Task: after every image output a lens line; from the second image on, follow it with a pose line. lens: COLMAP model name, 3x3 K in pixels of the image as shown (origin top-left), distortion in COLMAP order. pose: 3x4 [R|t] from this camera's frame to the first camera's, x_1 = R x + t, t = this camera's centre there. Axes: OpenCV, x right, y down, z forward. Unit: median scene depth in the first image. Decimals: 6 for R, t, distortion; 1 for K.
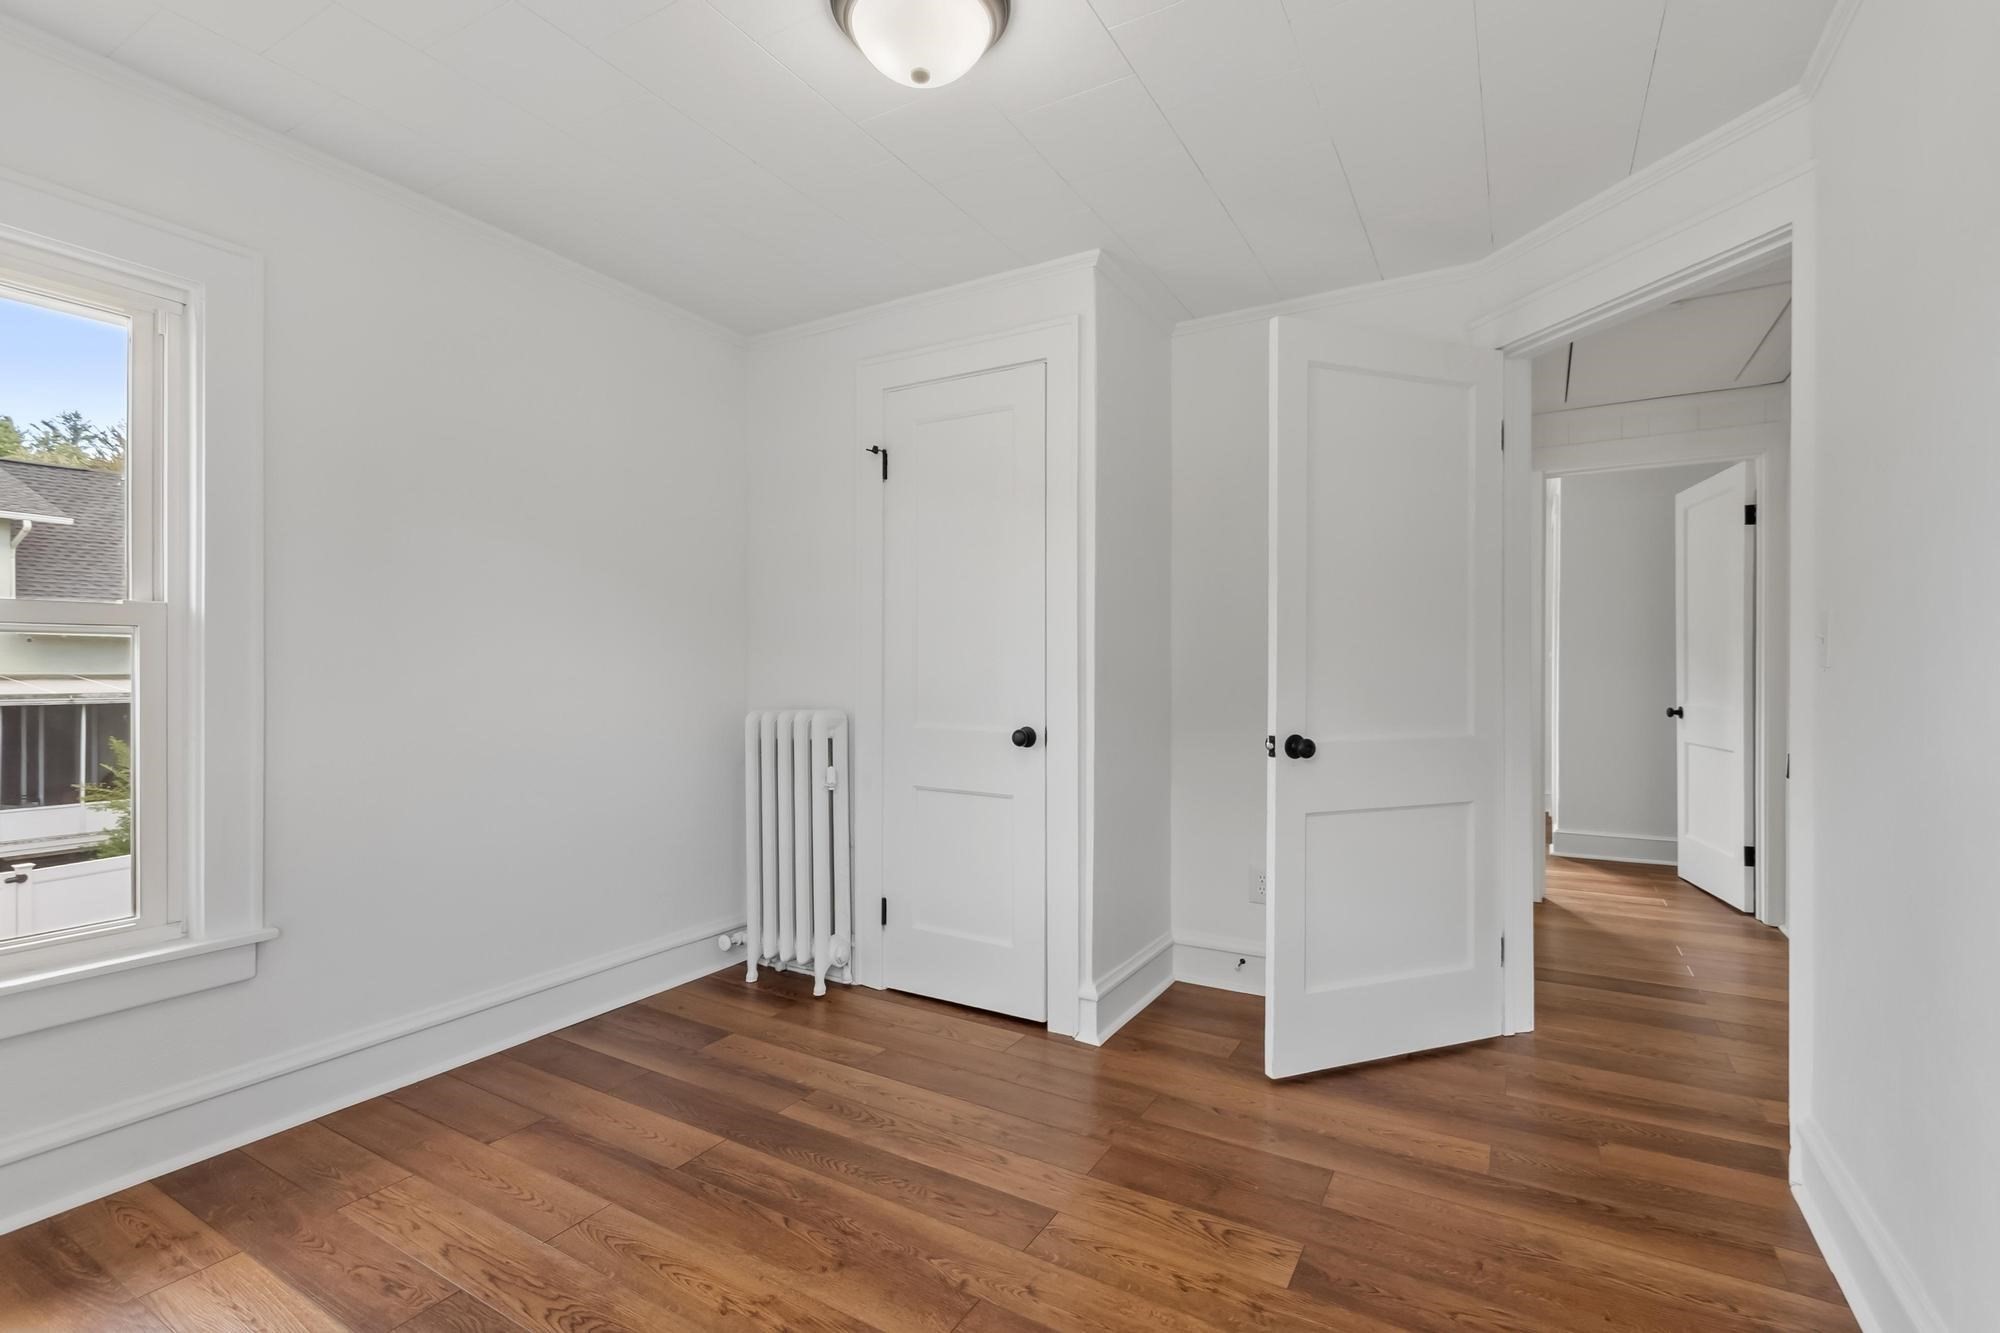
lens RADIAL K [[914.2, 0, 996.4], [0, 914.2, 657.5], [0, 0, 1]] dist [0.004470, 0.000270]
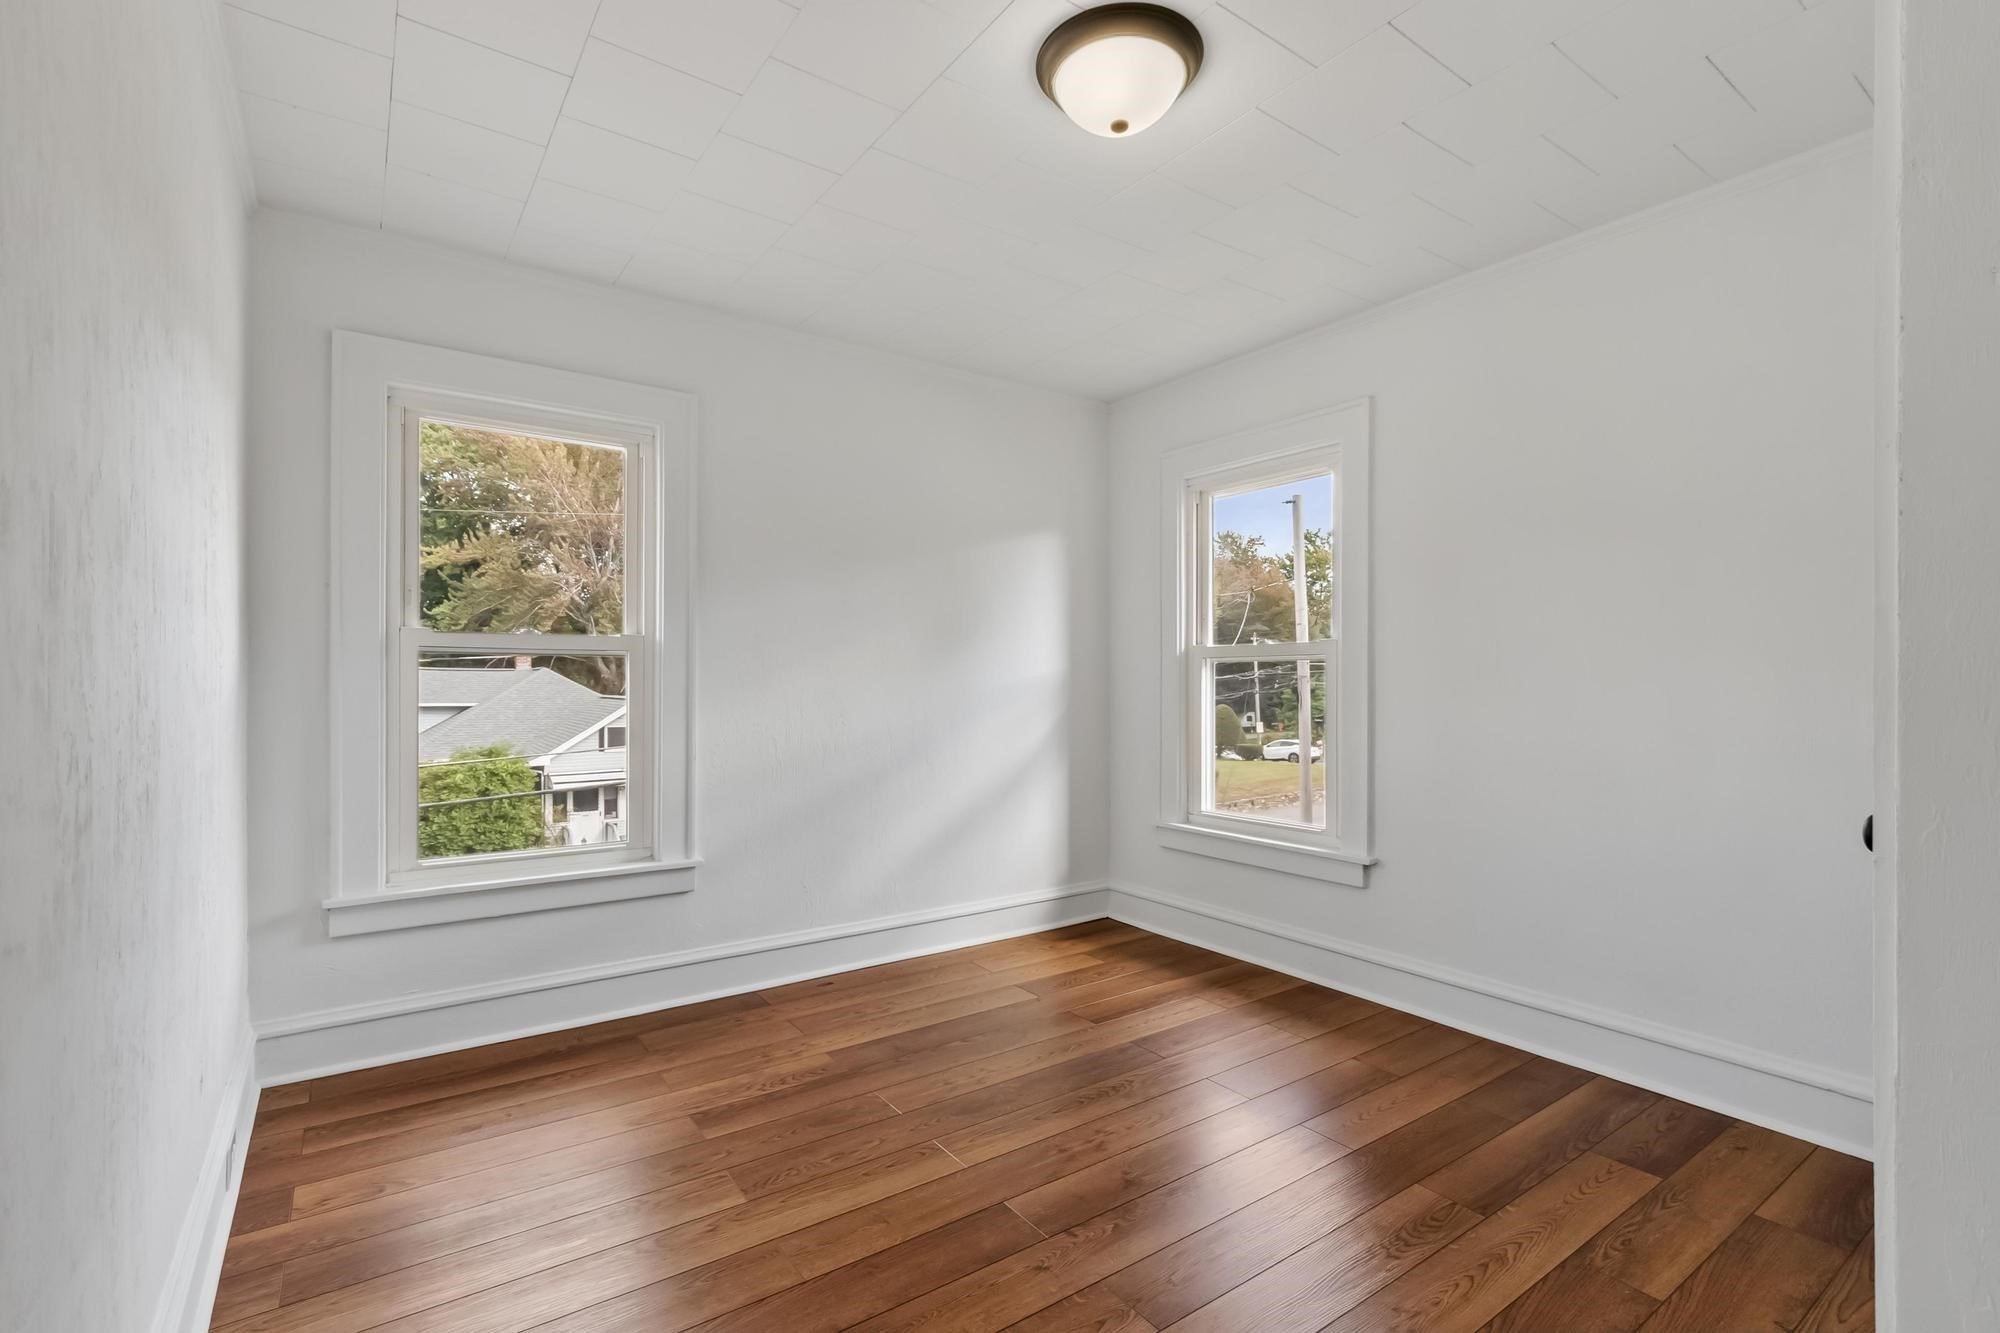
lens RADIAL K [[914.2, 0, 1001.0], [0, 914.2, 669.3], [0, 0, 1]] dist [0.004470, 0.000270]
pose [[-0.392736, -0.009860, -0.919598, 0.659682], [0.002249, 0.999929, -0.011682, 0.011085], [0.919648, -0.006656, -0.392686, 0.882201]]
